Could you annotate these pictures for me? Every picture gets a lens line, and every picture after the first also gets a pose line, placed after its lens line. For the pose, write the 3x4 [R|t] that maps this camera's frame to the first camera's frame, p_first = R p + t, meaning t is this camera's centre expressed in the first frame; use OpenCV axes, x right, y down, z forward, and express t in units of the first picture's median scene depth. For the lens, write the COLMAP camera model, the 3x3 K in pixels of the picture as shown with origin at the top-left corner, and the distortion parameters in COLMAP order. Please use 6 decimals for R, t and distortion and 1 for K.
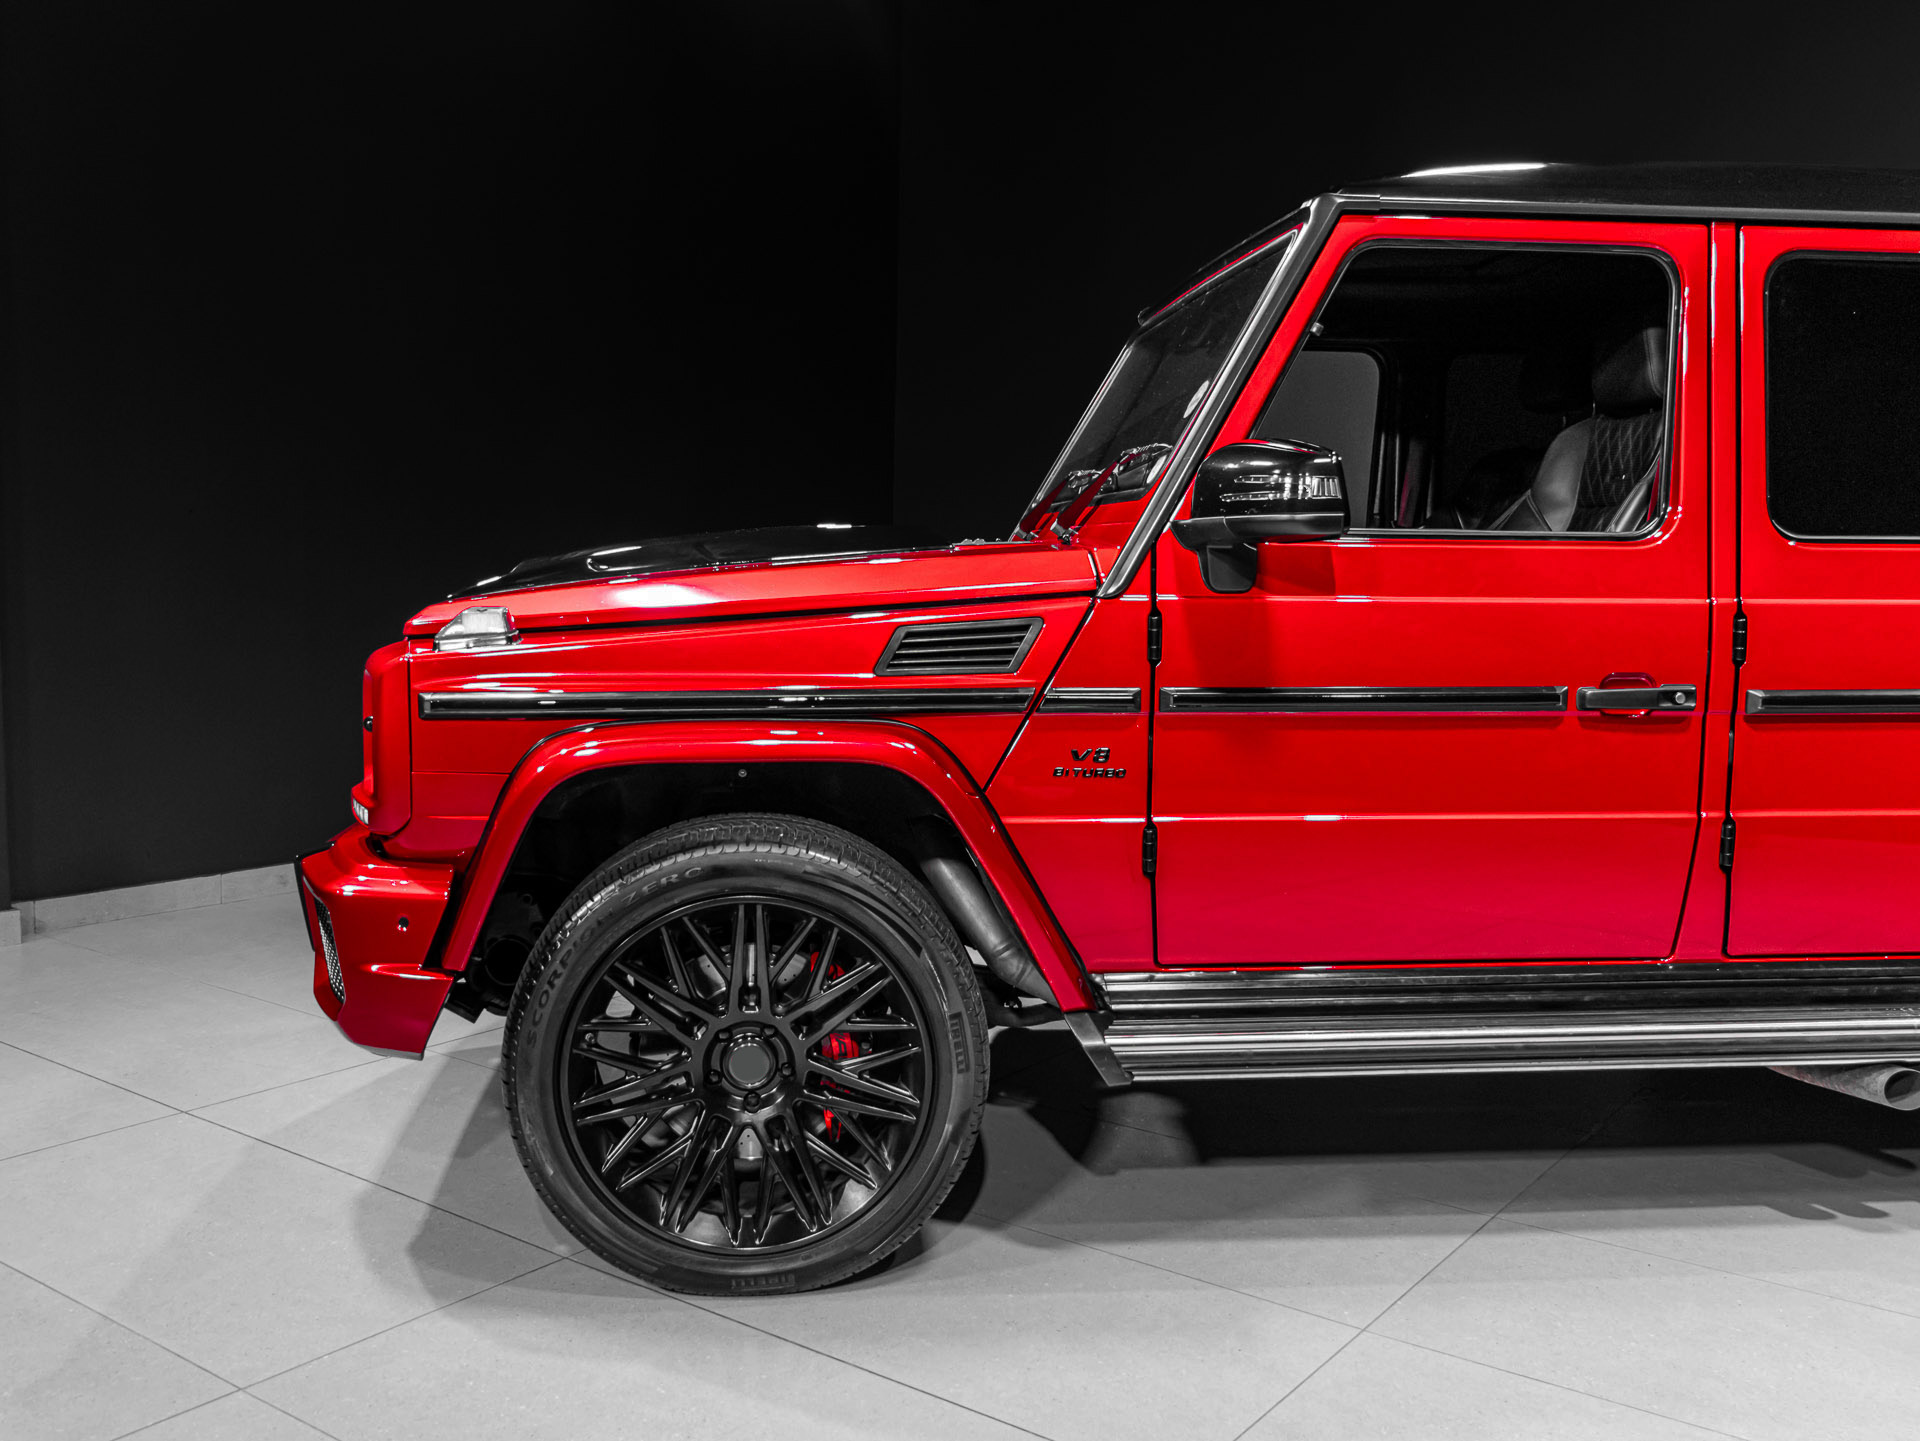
lens RADIAL K [[1729.3, 0, 965.2], [0, 1729.3, 731.1], [0, 0, 1]] dist [-0.000752, 0.000563]
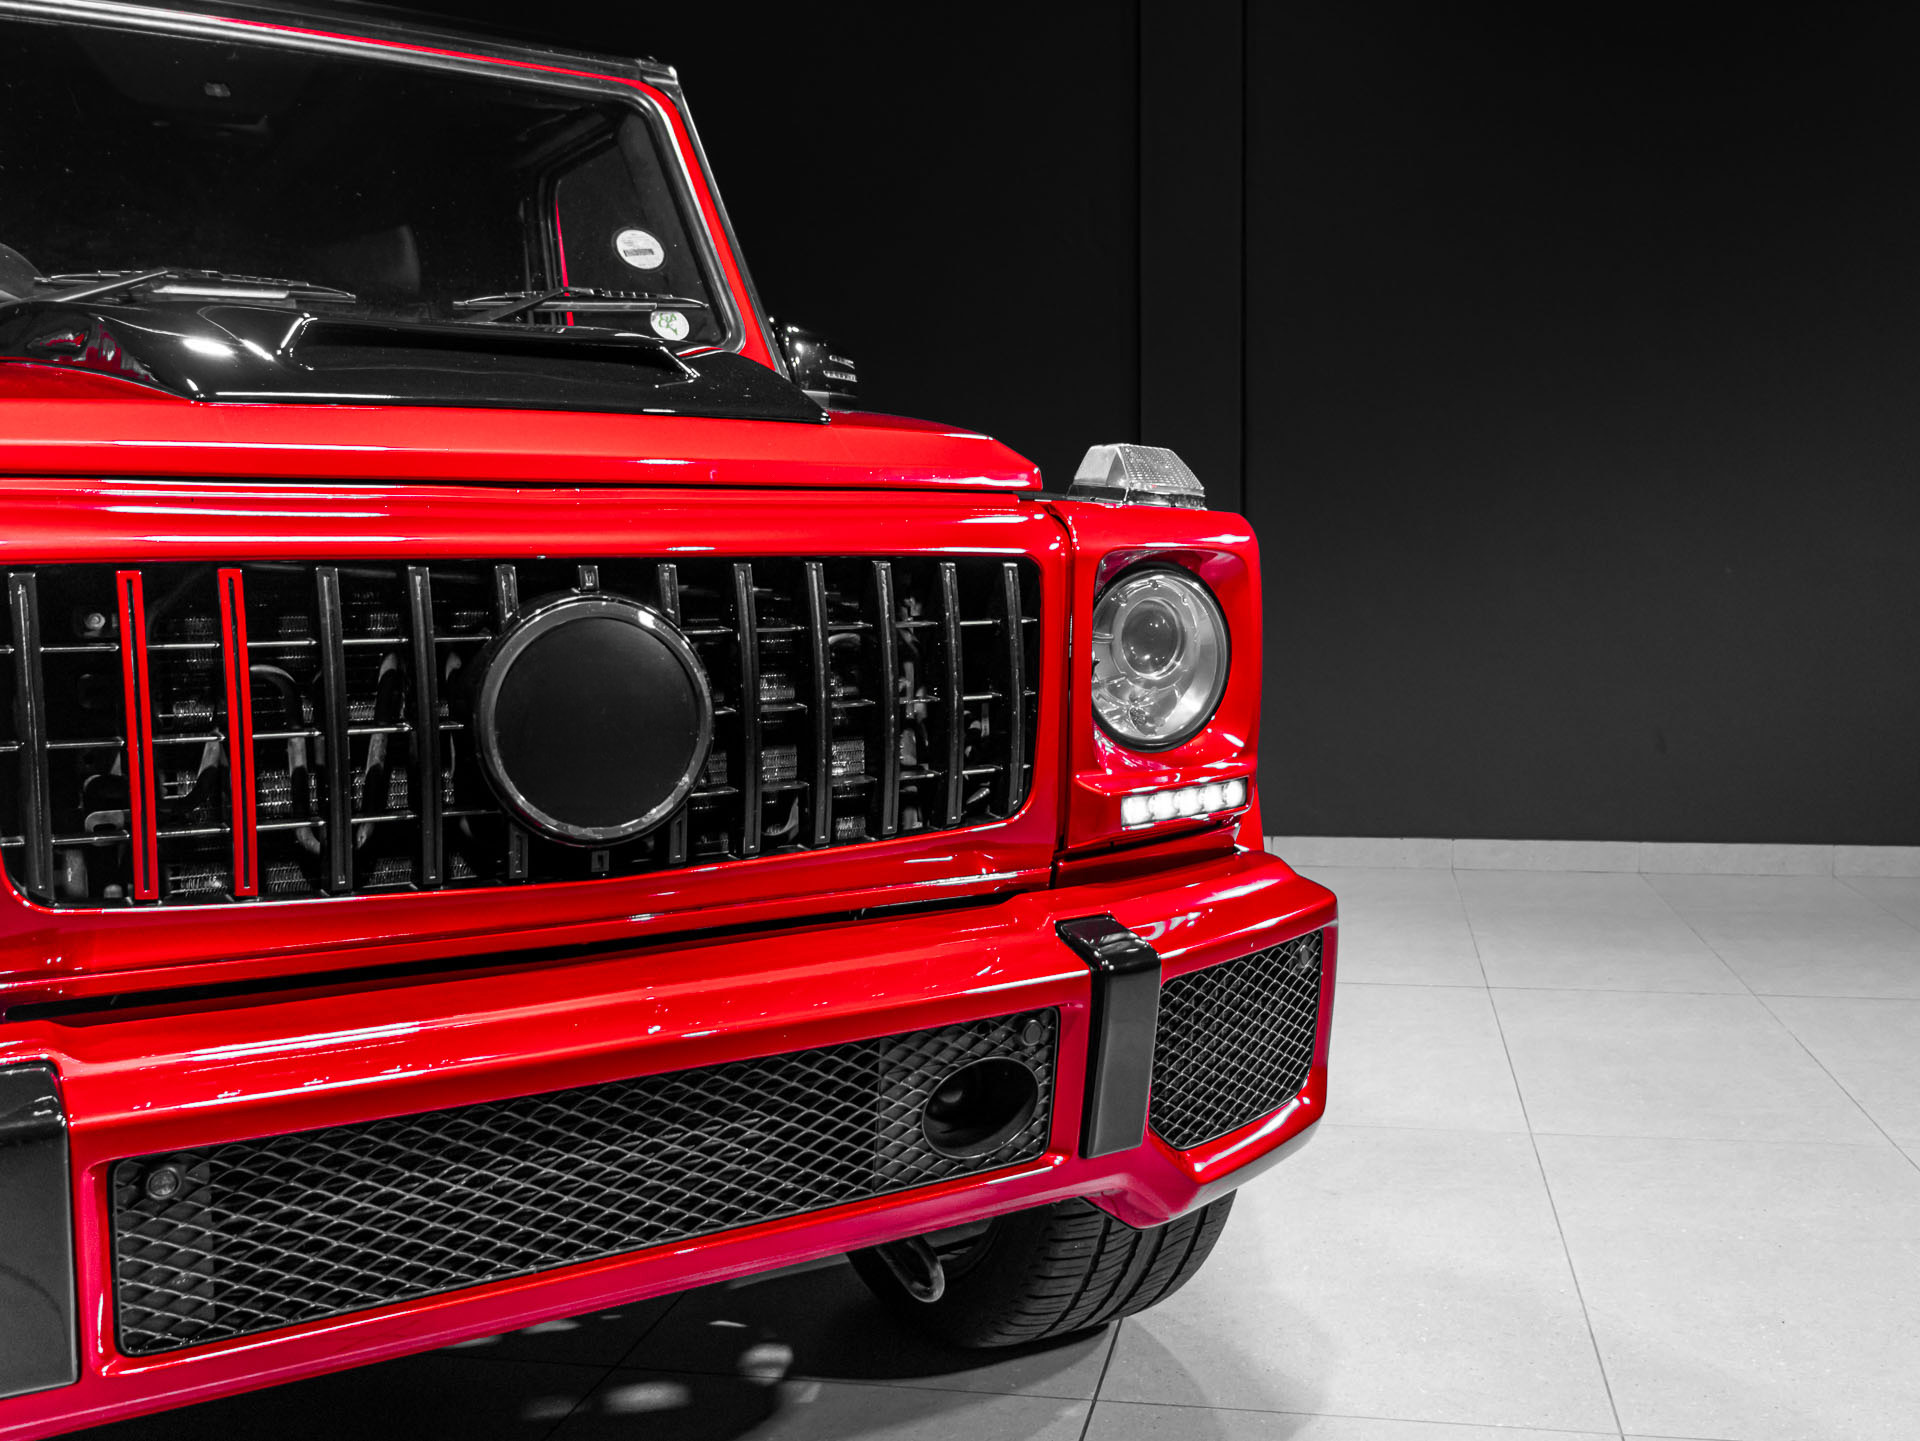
lens RADIAL K [[1904.4, 0, 1049.4], [0, 1904.4, 728.7], [0, 0, 1]] dist [-0.005325, 0.002112]
pose [[-0.448108, -0.085310, 0.889900, -0.897166], [0.091441, 0.985841, 0.140553, -0.069677], [-0.889291, 0.144356, -0.433962, 1.337624]]
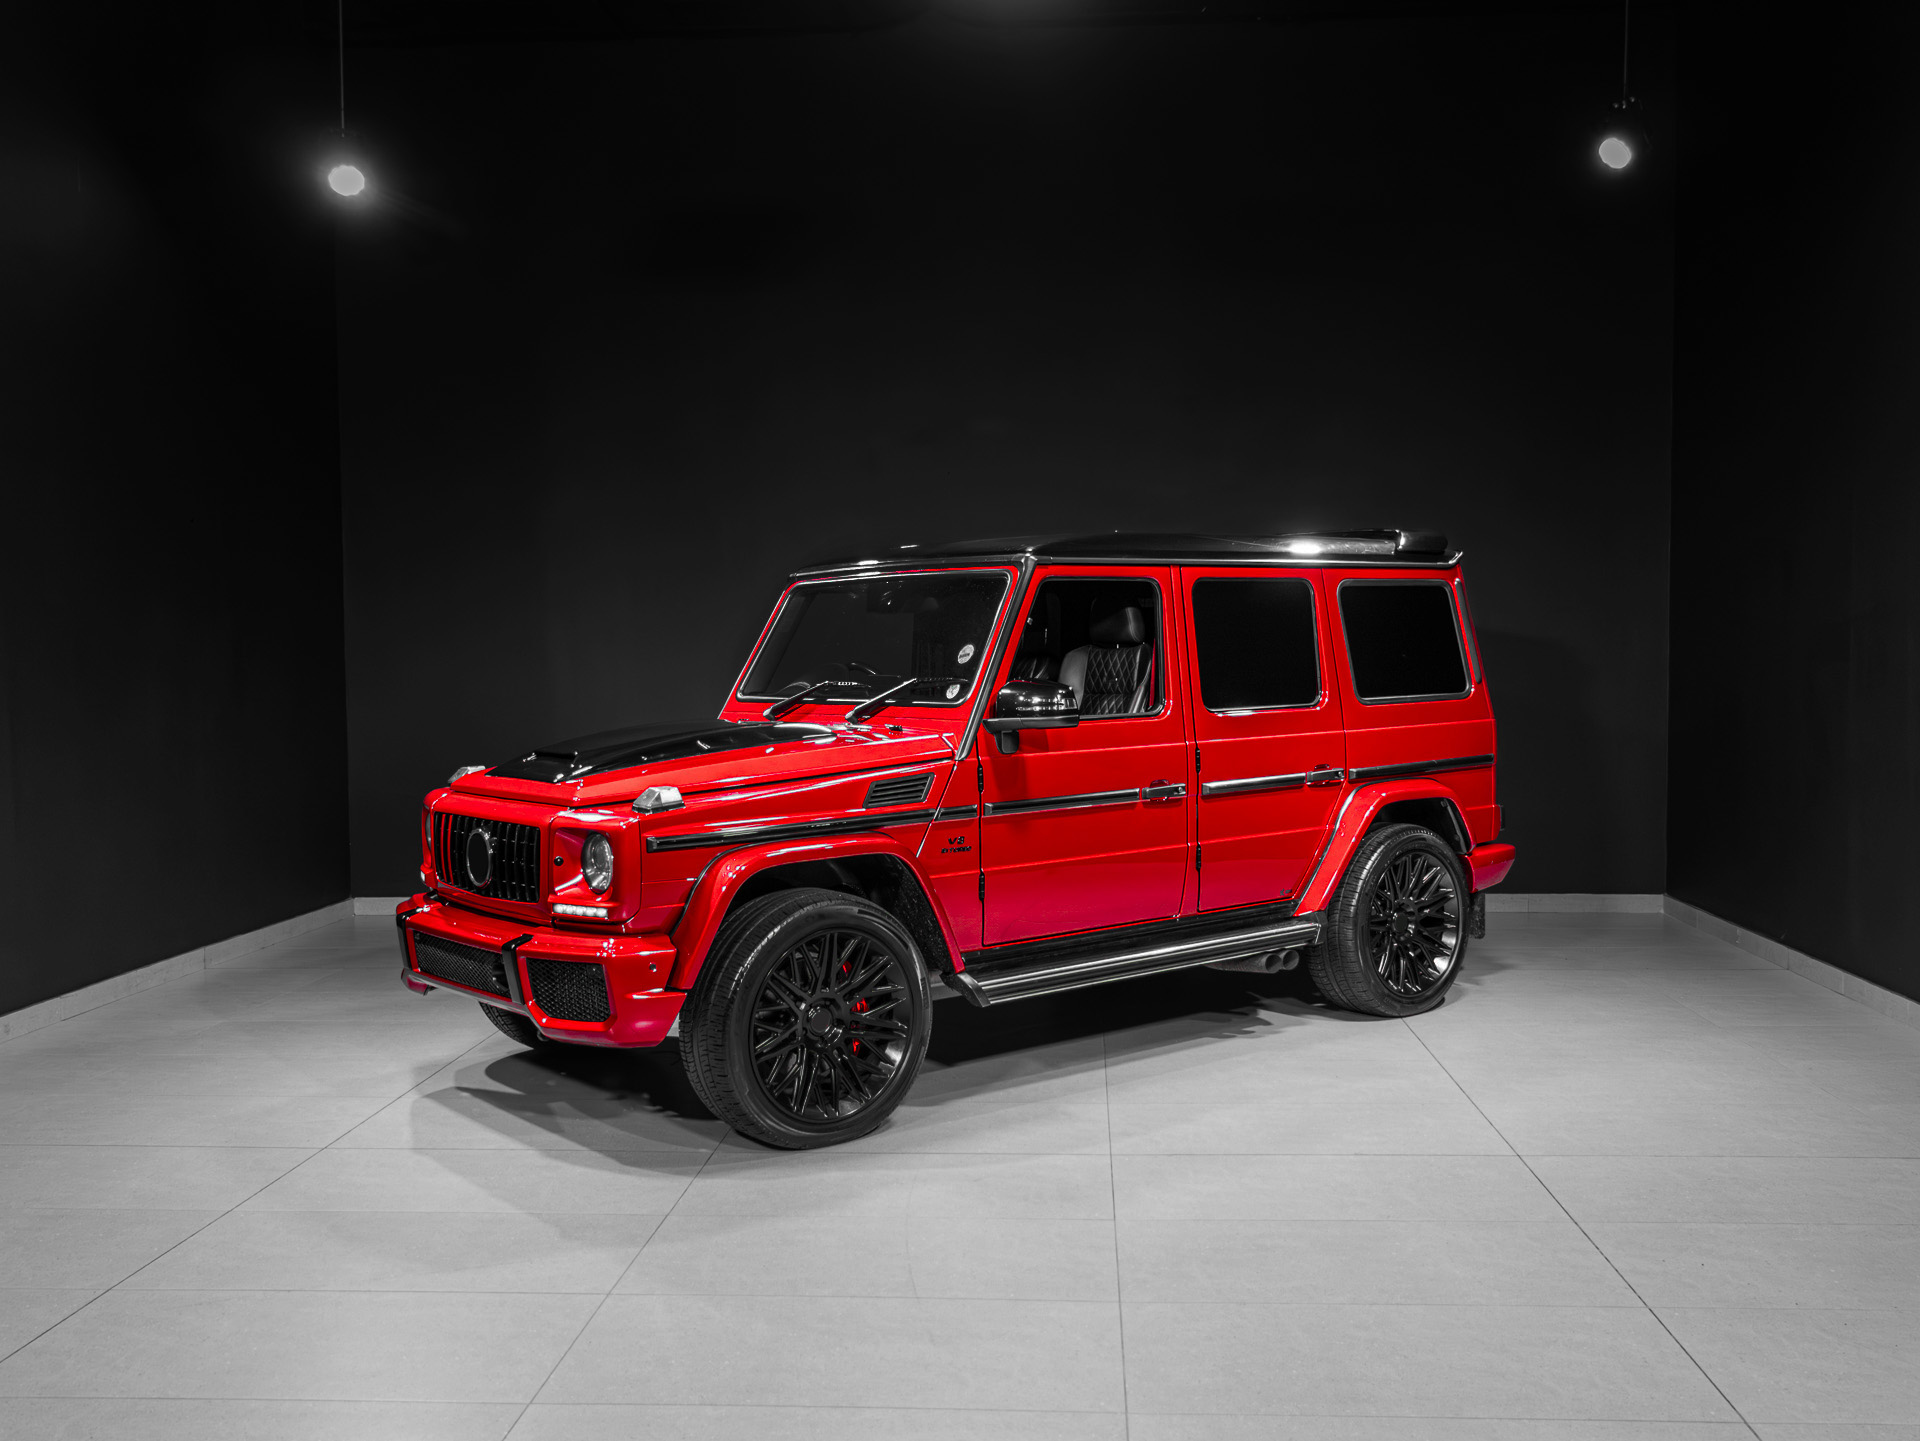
lens RADIAL K [[1771.9, 0, 980.7], [0, 1771.9, 720.1], [0, 0, 1]] dist [-0.004225, -0.000509]
pose [[0.837307, -0.049157, 0.544518, -0.985131], [0.081832, 0.995999, -0.035919, -0.047179], [-0.540574, 0.074634, 0.837979, -0.703901]]
